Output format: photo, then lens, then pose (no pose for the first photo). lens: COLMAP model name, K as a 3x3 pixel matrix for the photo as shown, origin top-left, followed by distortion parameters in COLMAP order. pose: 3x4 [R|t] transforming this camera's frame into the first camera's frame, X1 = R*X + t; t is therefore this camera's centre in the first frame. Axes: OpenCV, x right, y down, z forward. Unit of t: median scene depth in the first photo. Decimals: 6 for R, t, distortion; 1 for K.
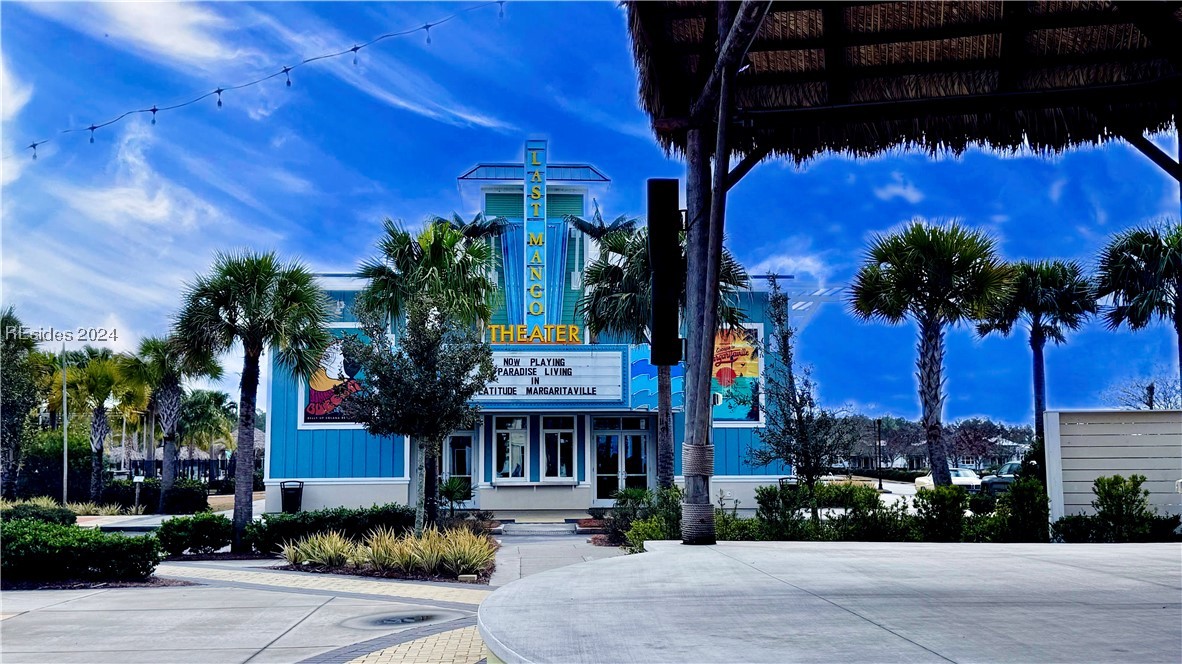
lens RADIAL K [[1259.3, 0, 591.1], [0, 1259.3, 333.8], [0, 0, 1]] dist [-0.002834, 0.000000]
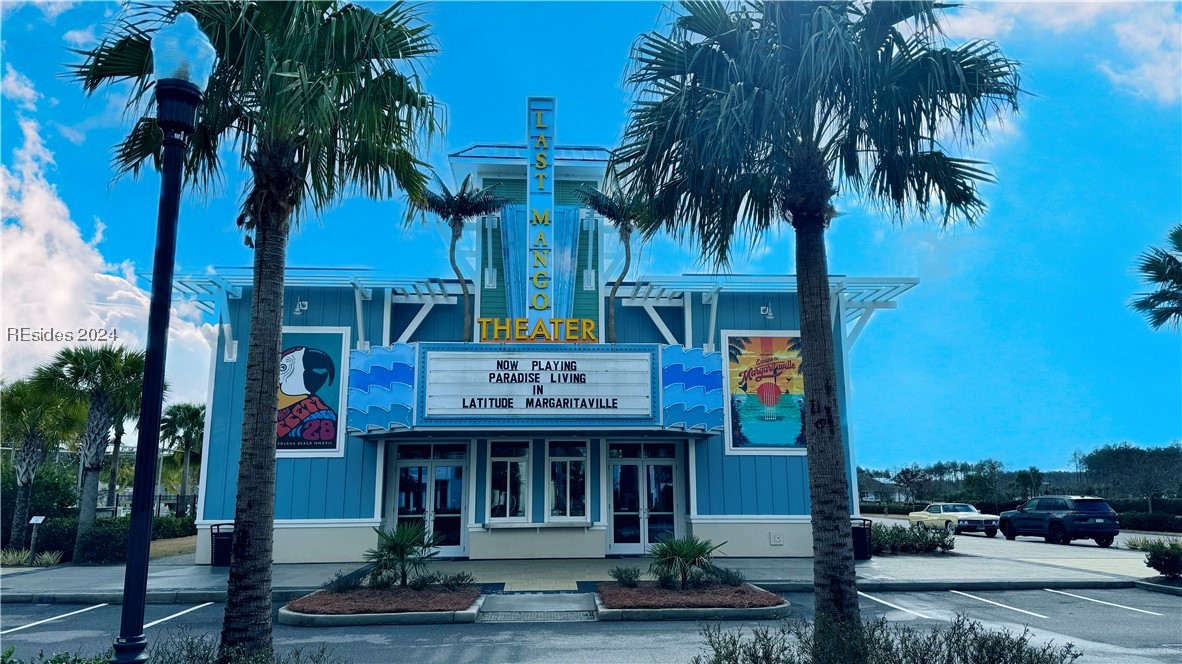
lens RADIAL K [[813.7, 0, 591.5], [0, 813.7, 327.3], [0, 0, 1]] dist [0.007808, -0.010879]
pose [[0.999982, 0.000746, 0.005888, -0.014222], [-0.000146, 0.994867, -0.101192, 0.047483], [-0.005934, 0.101190, 0.994849, 0.485685]]
